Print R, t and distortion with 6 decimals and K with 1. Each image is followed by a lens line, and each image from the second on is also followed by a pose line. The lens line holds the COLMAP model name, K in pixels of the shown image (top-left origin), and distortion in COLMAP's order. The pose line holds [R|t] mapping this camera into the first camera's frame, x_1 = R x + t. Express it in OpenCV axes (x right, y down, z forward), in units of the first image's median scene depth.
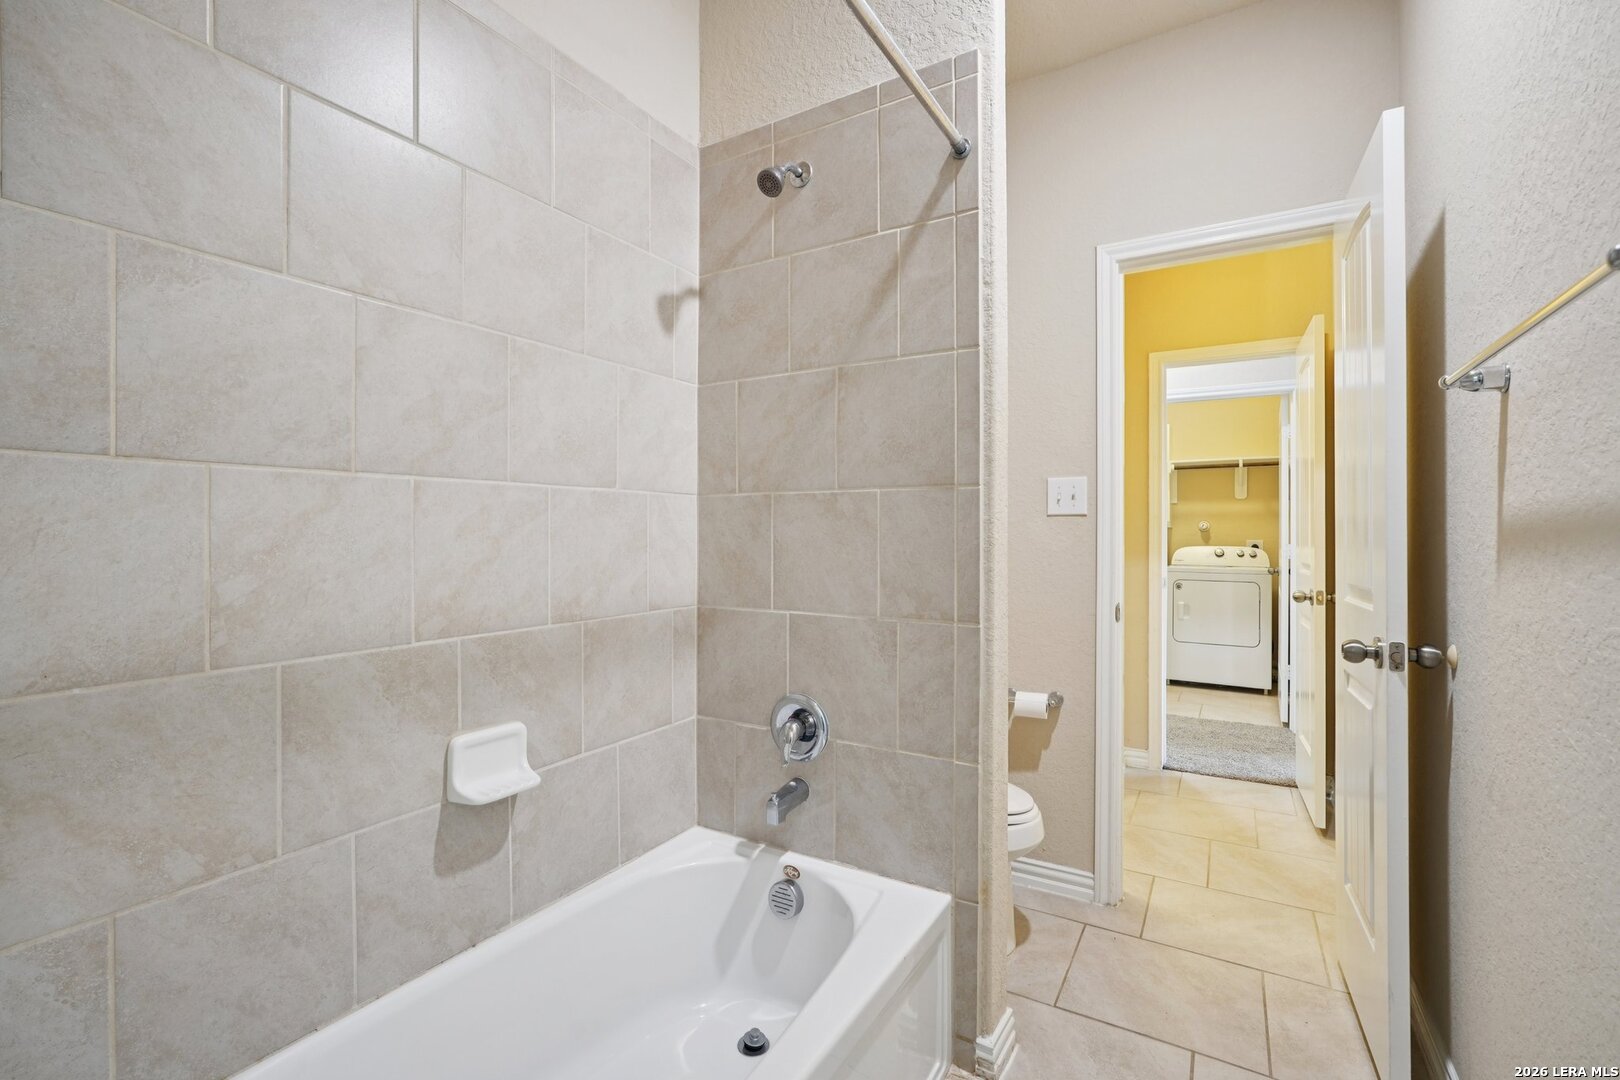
lens RADIAL K [[720.6, 0, 812.0], [0, 720.6, 526.3], [0, 0, 1]] dist [-0.006866, 0.001977]
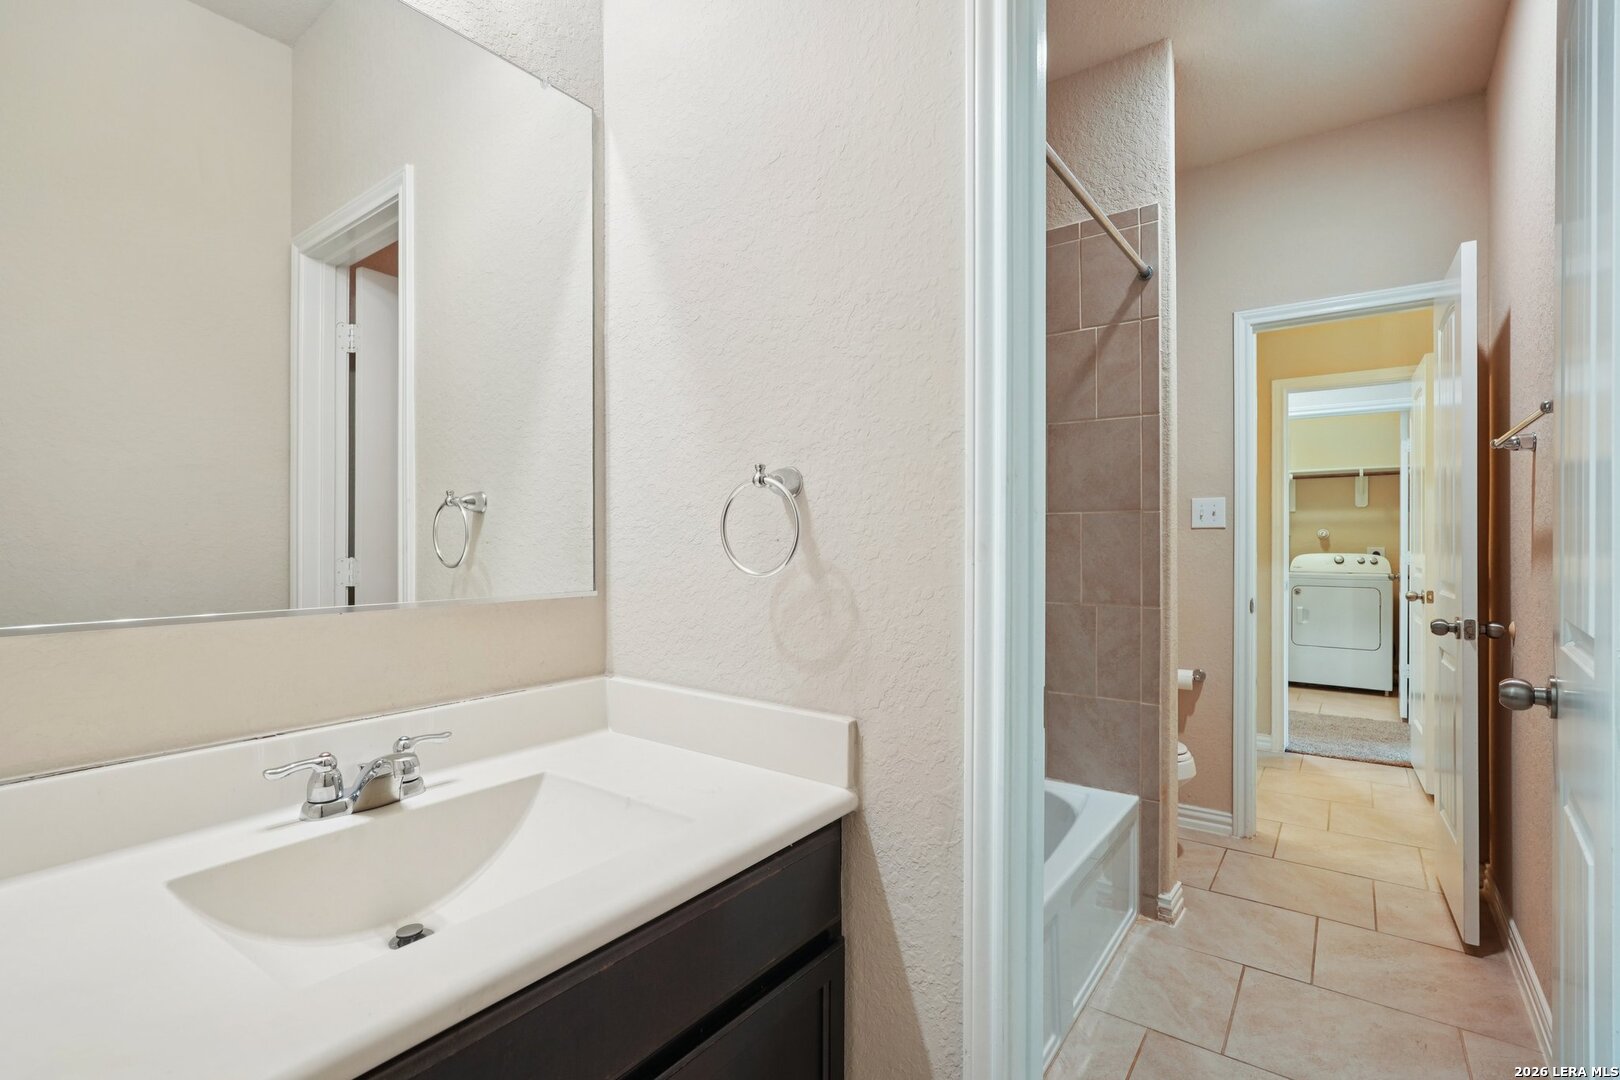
lens RADIAL K [[763.5, 0, 809.8], [0, 763.5, 539.4], [0, 0, 1]] dist [0.000147, -0.000588]
pose [[0.995785, -0.003492, -0.091650, -0.303379], [0.004171, 0.999965, 0.007221, -0.011604], [0.091622, -0.007573, 0.995765, -0.544849]]
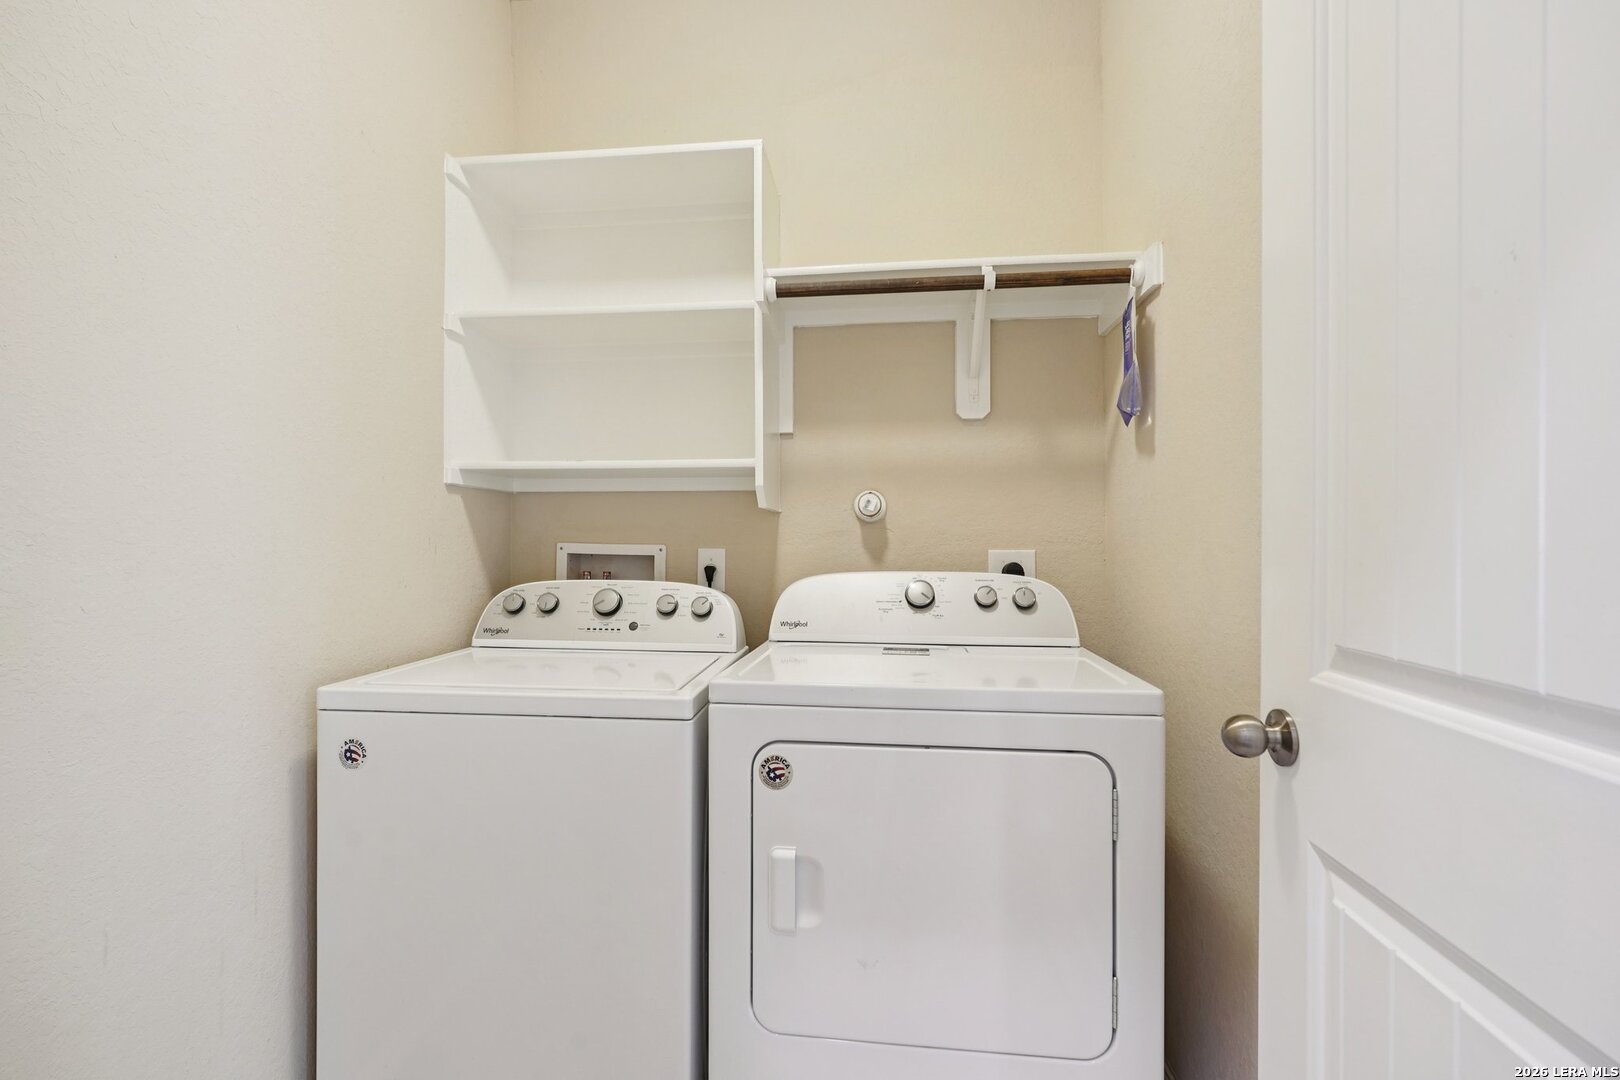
lens RADIAL K [[720.6, 0, 806.7], [0, 720.6, 538.8], [0, 0, 1]] dist [-0.006866, 0.001977]
pose [[0.905426, -0.004344, 0.424481, 1.429096], [0.001044, 0.999967, 0.008006, 0.041938], [-0.424502, -0.006806, 0.905401, 2.684486]]
